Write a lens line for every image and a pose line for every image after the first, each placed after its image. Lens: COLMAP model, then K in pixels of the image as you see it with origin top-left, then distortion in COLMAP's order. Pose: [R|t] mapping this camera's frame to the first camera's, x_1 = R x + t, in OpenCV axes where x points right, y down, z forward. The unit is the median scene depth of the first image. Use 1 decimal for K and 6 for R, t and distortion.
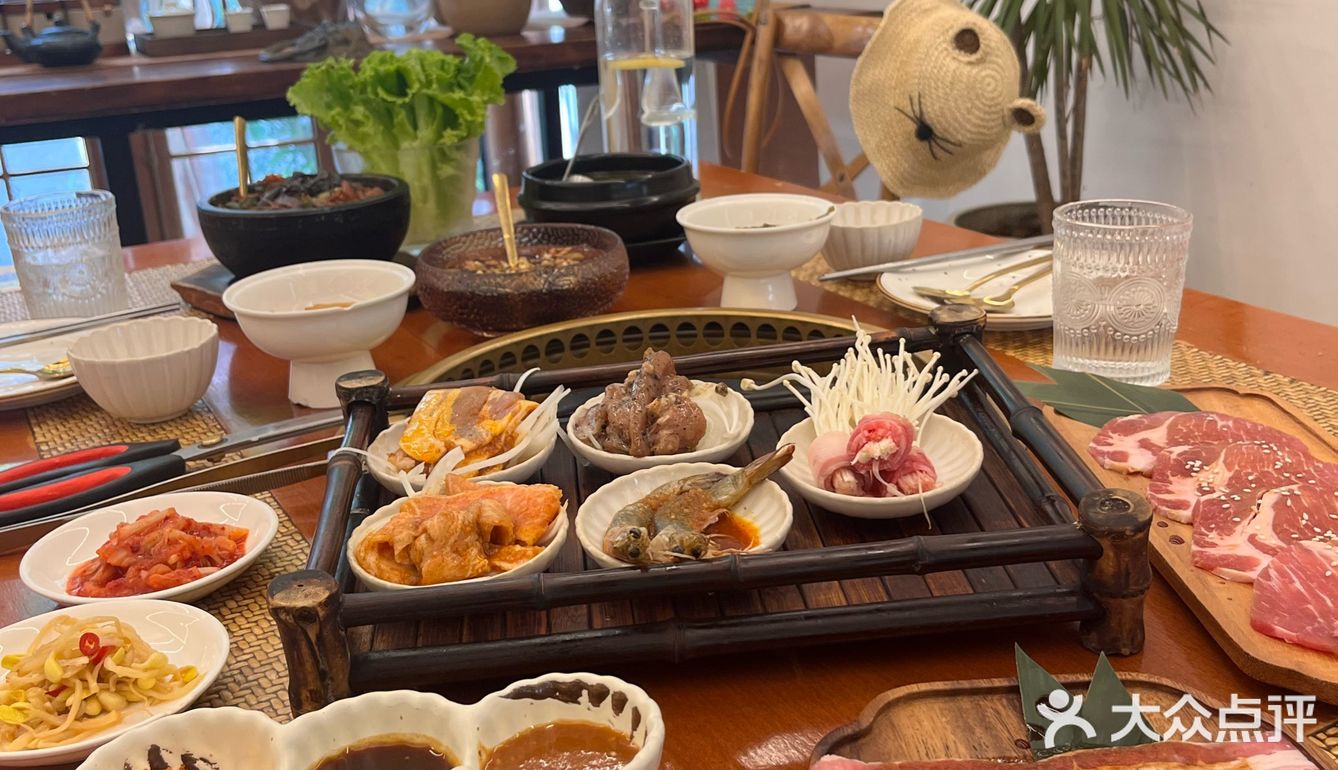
lens RADIAL K [[1365.5, 0, 655.5], [0, 1365.5, 384.8], [0, 0, 1]] dist [0.009825, 0.000000]
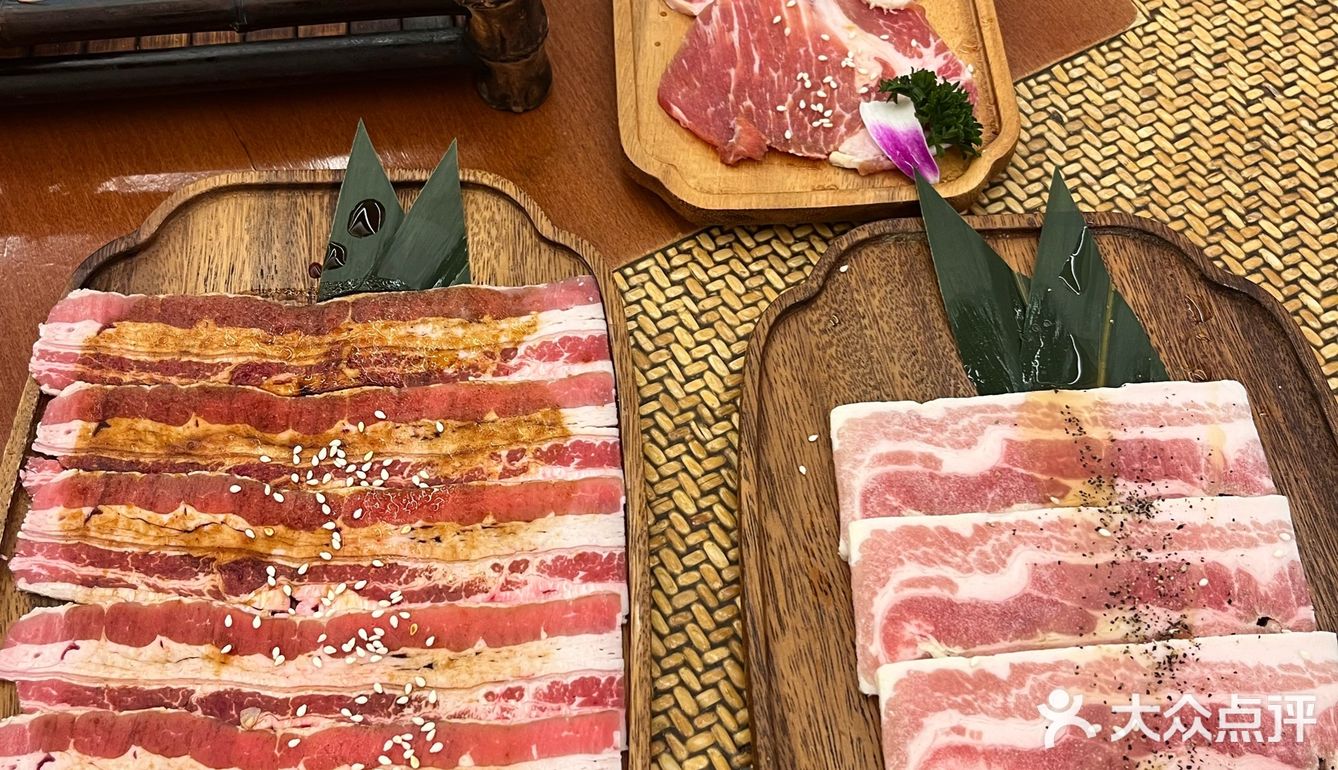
lens RADIAL K [[1365.5, 0, 660.6], [0, 1365.5, 386.5], [0, 0, 1]] dist [0.009825, 0.000000]
pose [[0.997321, 0.017271, 0.071076, 0.408379], [-0.060086, 0.747577, 0.661452, -0.268744], [-0.041710, -0.663950, 0.746612, 0.262428]]
